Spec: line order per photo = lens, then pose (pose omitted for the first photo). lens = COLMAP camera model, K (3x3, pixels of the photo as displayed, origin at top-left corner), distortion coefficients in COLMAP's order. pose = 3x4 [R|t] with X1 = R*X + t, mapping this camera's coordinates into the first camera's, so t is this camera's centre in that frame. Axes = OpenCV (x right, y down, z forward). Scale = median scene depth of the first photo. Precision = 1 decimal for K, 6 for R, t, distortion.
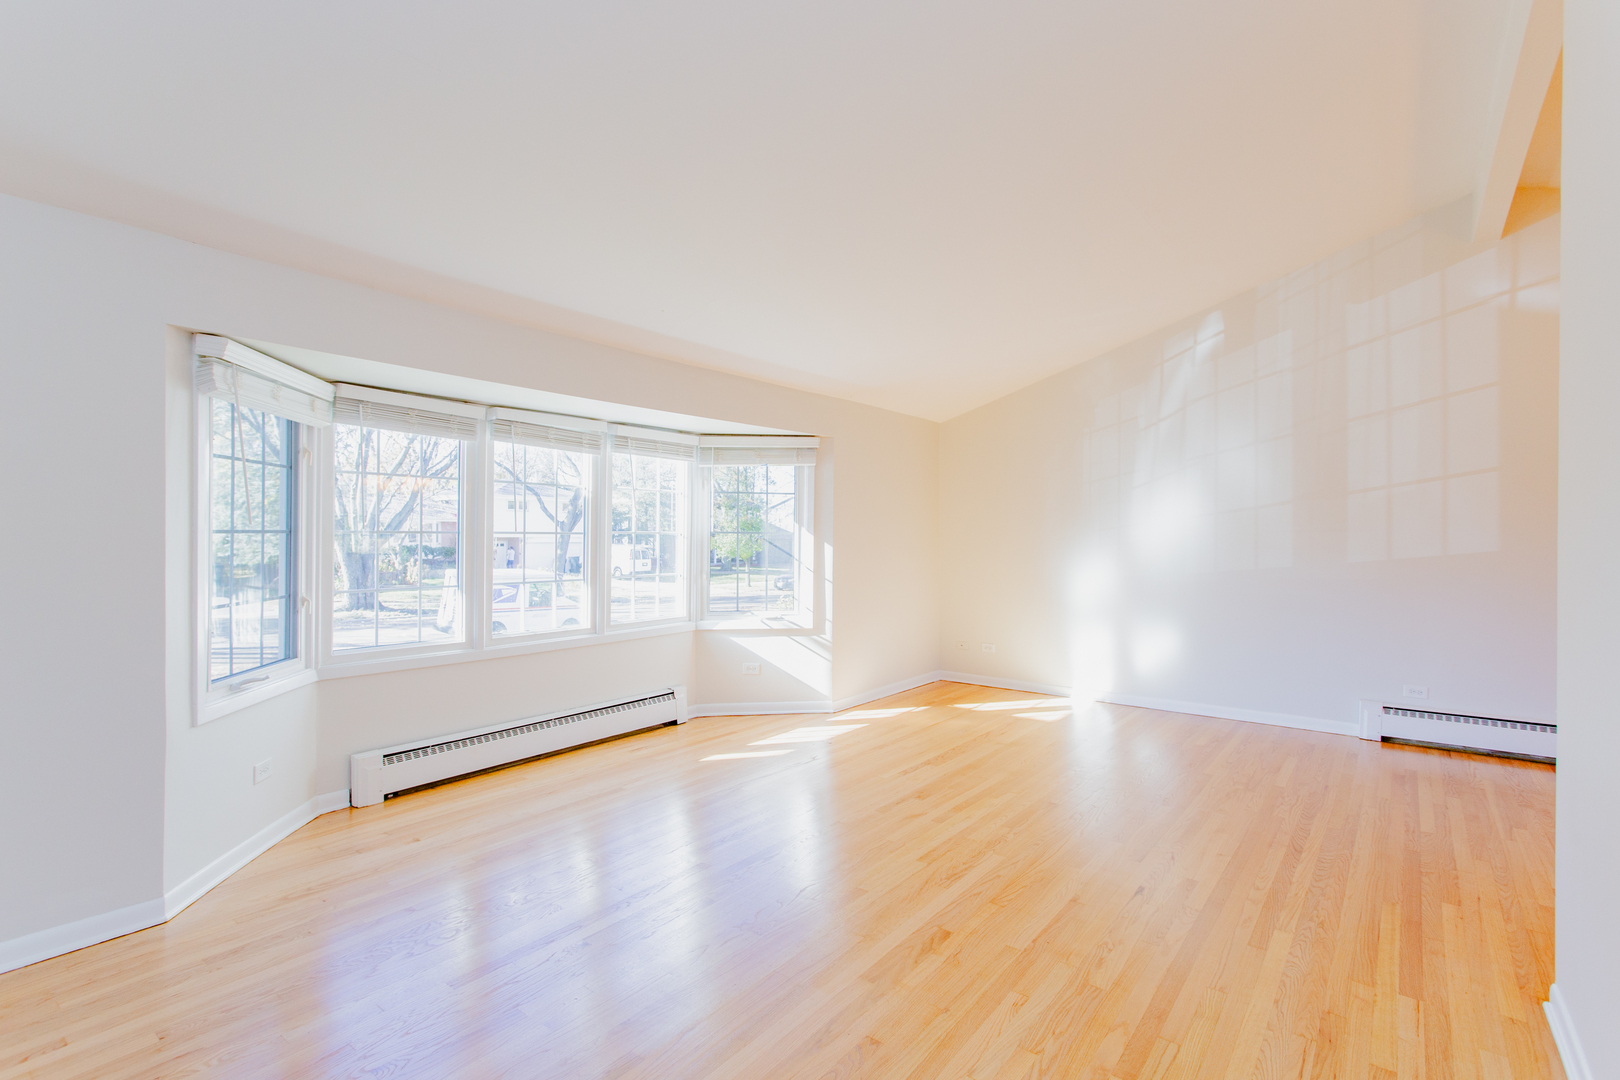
lens RADIAL K [[779.1, 0, 807.7], [0, 779.1, 535.8], [0, 0, 1]] dist [-0.016009, 0.001822]
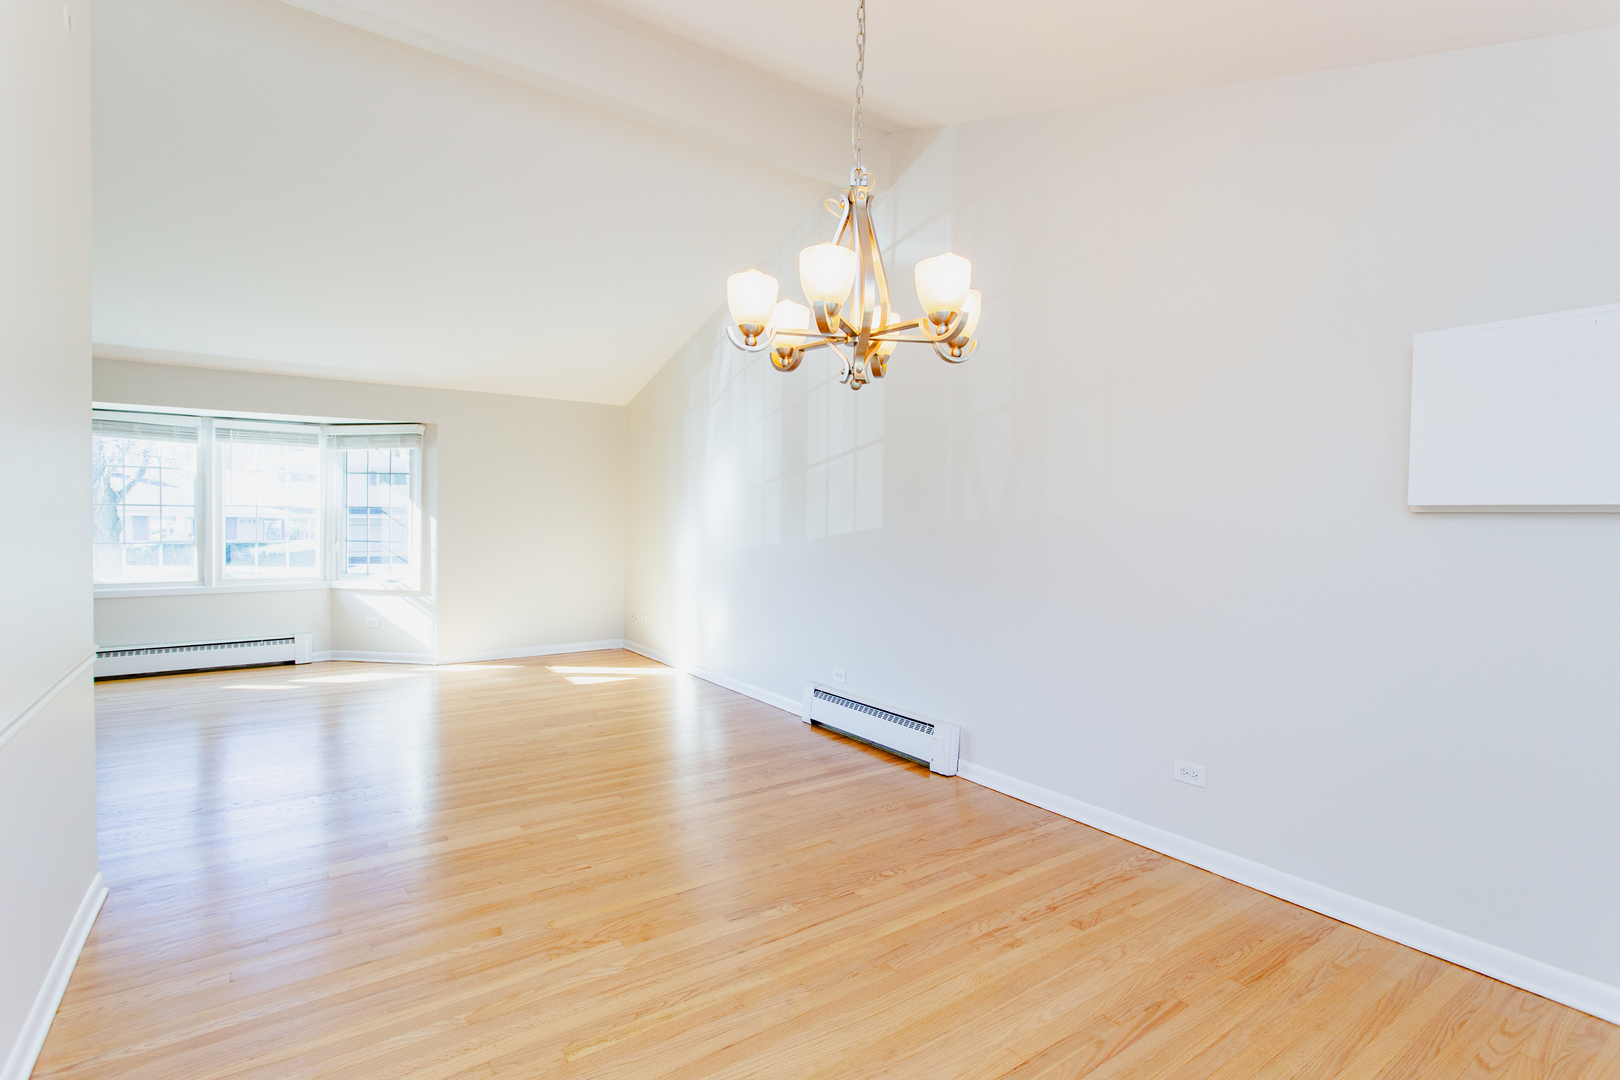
lens RADIAL K [[779.1, 0, 813.9], [0, 779.1, 530.0], [0, 0, 1]] dist [-0.016009, 0.001822]
pose [[0.960736, 0.012390, -0.277188, 0.901638], [-0.009997, 0.999900, 0.010043, 0.011957], [0.277284, -0.006878, 0.960763, 0.061438]]
